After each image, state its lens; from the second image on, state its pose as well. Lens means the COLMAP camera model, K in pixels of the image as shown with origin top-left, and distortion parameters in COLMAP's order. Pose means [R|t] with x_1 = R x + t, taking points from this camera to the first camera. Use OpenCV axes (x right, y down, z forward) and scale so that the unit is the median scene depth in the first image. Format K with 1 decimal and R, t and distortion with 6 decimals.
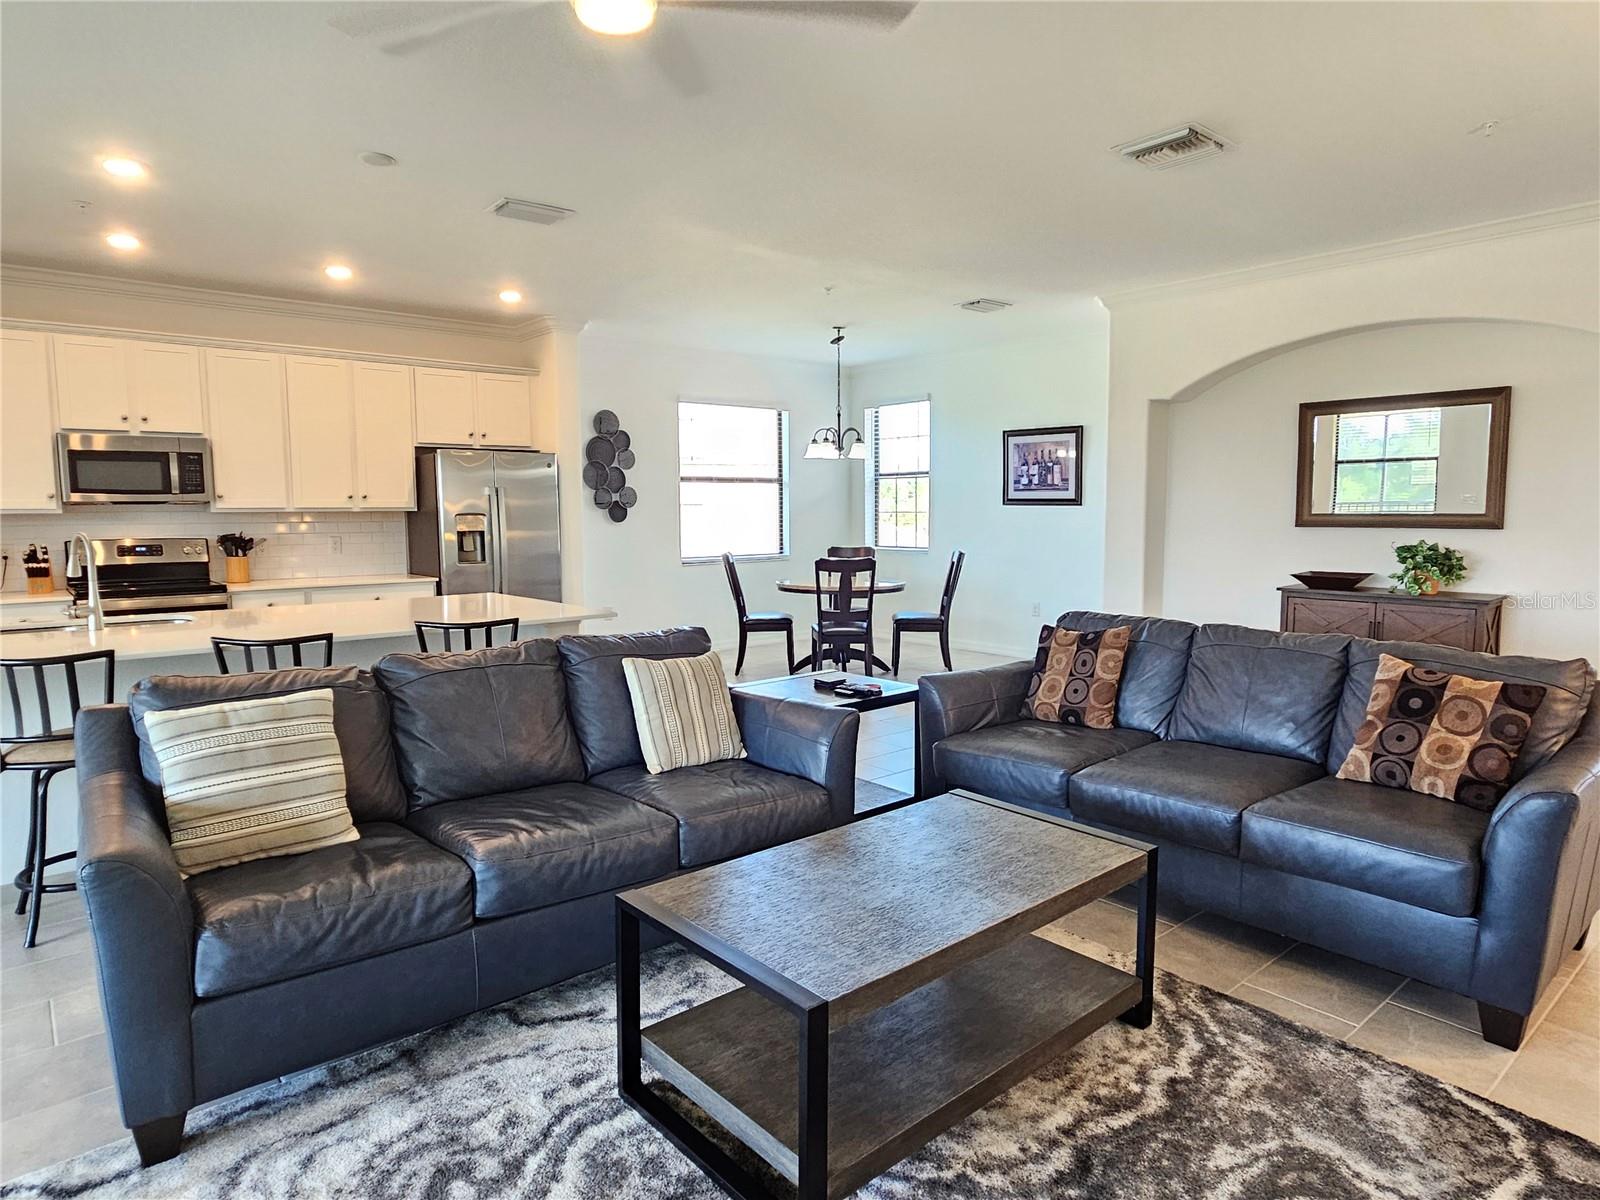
lens RADIAL K [[947.8, 0, 794.9], [0, 947.8, 595.0], [0, 0, 1]] dist [0.001174, 0.000584]
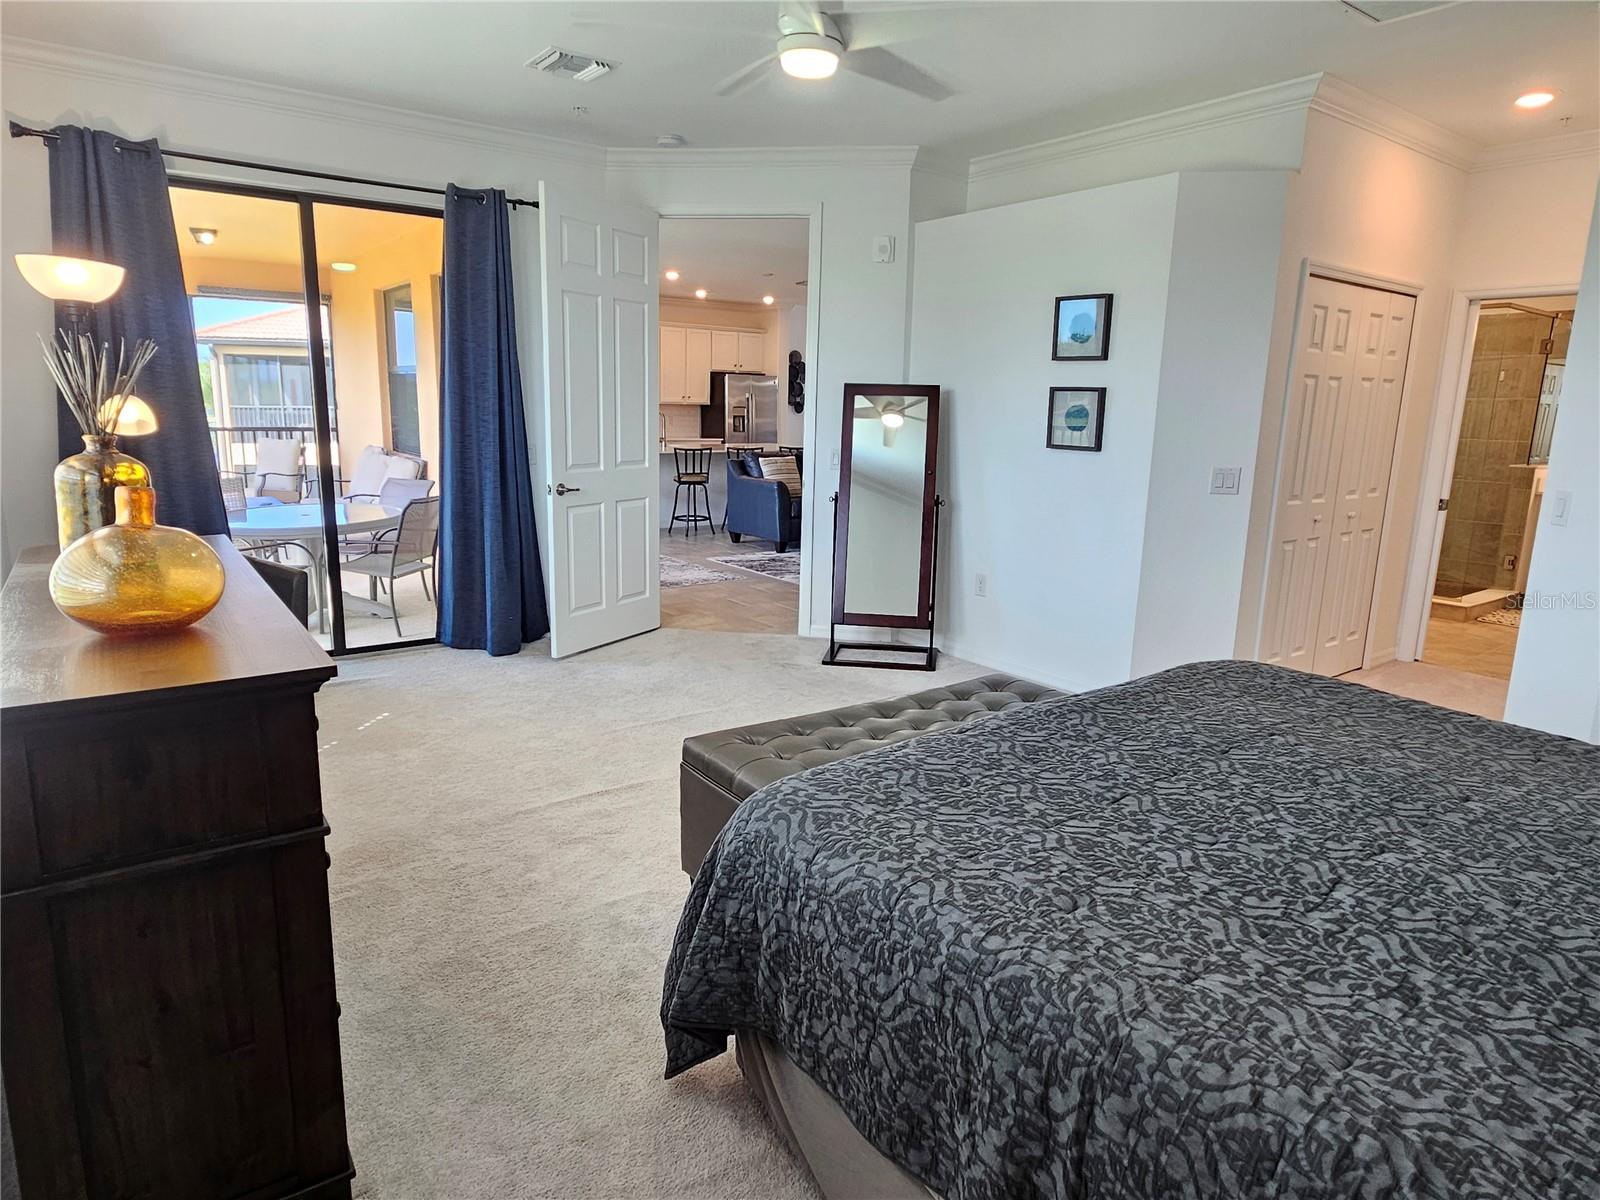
lens RADIAL K [[947.8, 0, 794.9], [0, 947.8, 595.0], [0, 0, 1]] dist [0.001174, 0.000584]
pose [[0.998048, 0.037191, -0.050165, -0.117447], [-0.031609, 0.993668, 0.107818, 0.095977], [0.053858, -0.106022, 0.992904, -1.100428]]
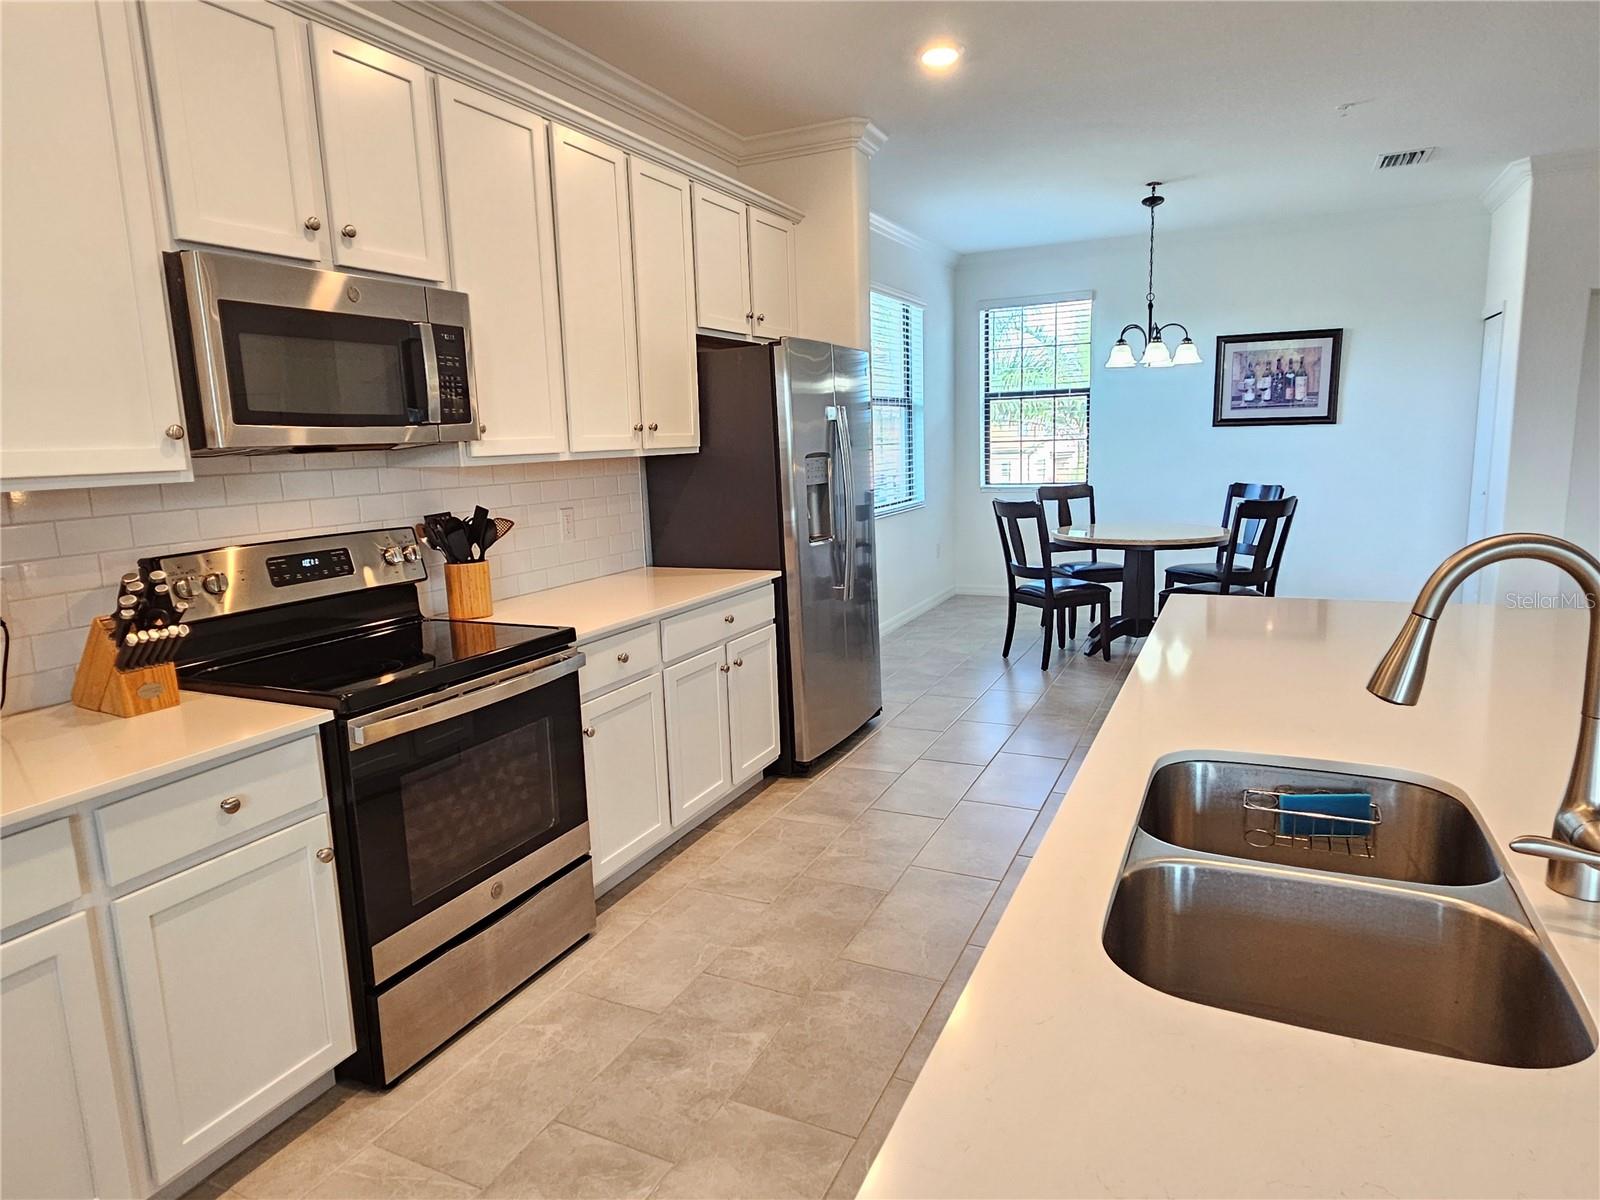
lens RADIAL K [[947.8, 0, 794.9], [0, 947.8, 595.0], [0, 0, 1]] dist [0.001174, 0.000584]
pose [[0.913523, -0.091619, 0.396336, -0.631141], [0.065872, 0.994765, 0.078126, -0.050184], [-0.401419, -0.045263, 0.914776, 0.512346]]
